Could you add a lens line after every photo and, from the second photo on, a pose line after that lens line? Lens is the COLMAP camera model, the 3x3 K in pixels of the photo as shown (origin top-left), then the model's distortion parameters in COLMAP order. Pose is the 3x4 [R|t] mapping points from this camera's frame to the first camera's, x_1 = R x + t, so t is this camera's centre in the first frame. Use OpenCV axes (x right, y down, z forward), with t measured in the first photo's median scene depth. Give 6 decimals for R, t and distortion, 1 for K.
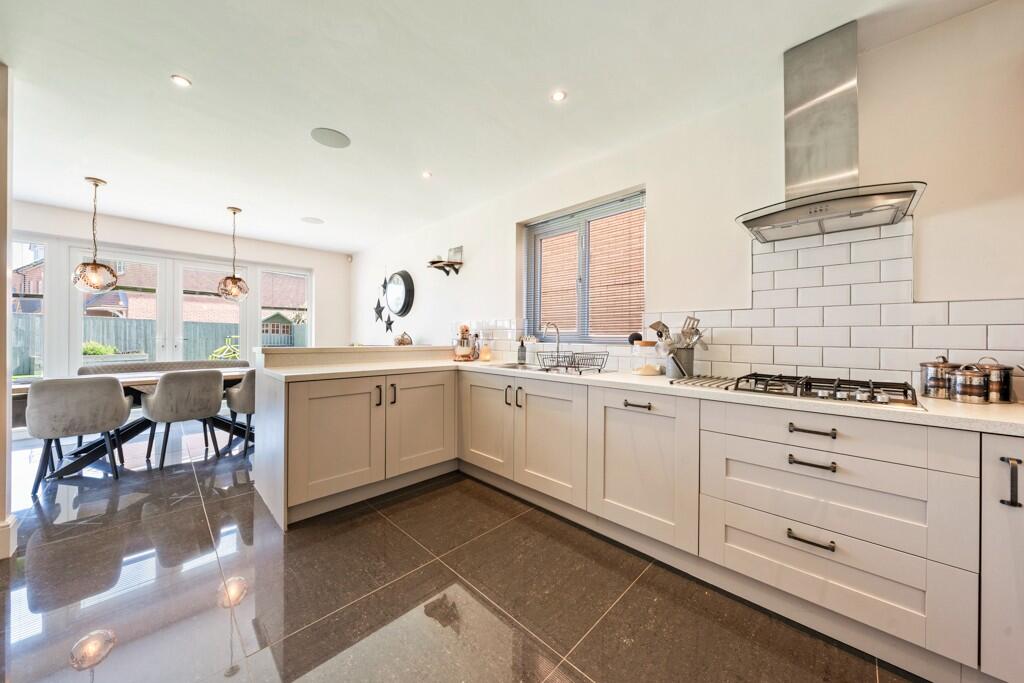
lens RADIAL K [[350.5, 0, 511.0], [0, 350.5, 337.3], [0, 0, 1]] dist [-0.002804, 0.000170]
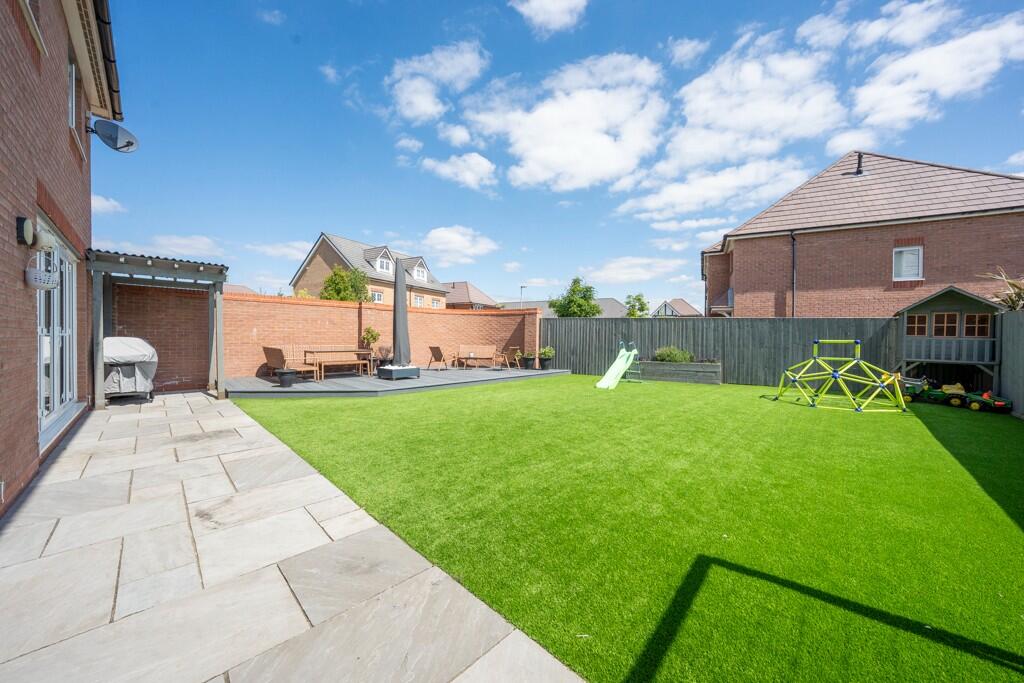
lens RADIAL K [[365.2, 0, 507.0], [0, 365.2, 337.8], [0, 0, 1]] dist [-0.000348, 0.000110]
pose [[0.014193, -0.005666, -0.999883, -0.915350], [-0.006290, 0.999964, -0.005756, -0.005661], [0.999879, 0.006371, 0.014157, 1.889765]]
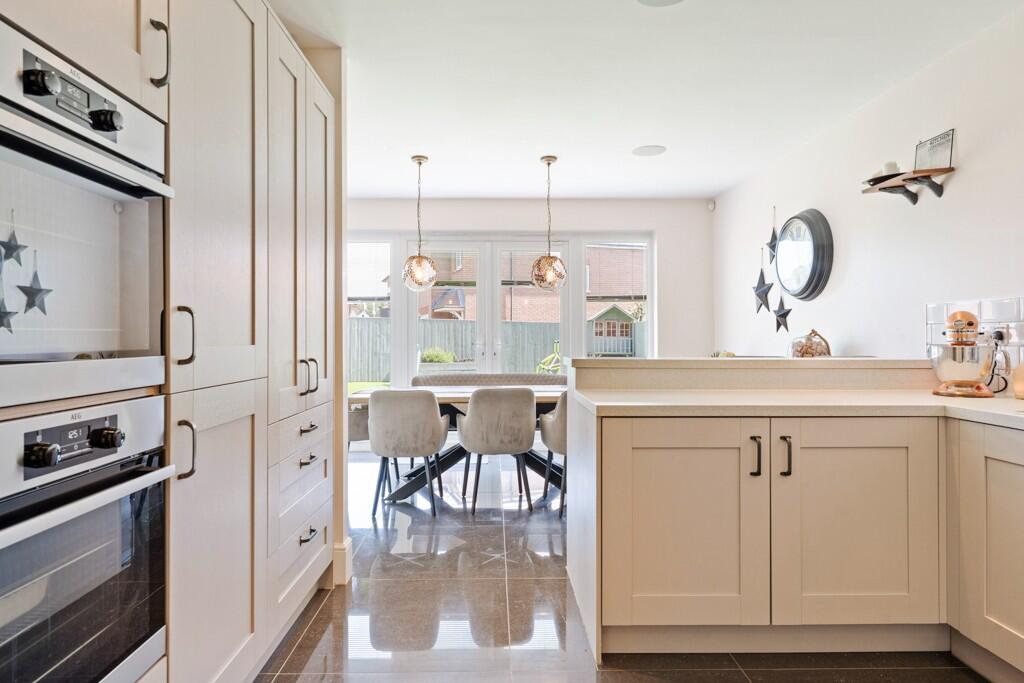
lens RADIAL K [[601.6, 0, 503.9], [0, 601.6, 336.9], [0, 0, 1]] dist [0.004506, -0.002977]
pose [[0.713788, -0.010103, -0.700289, -0.019609], [0.005179, 0.999945, -0.009147, 0.000319], [0.700343, 0.002902, 0.713800, 0.093303]]
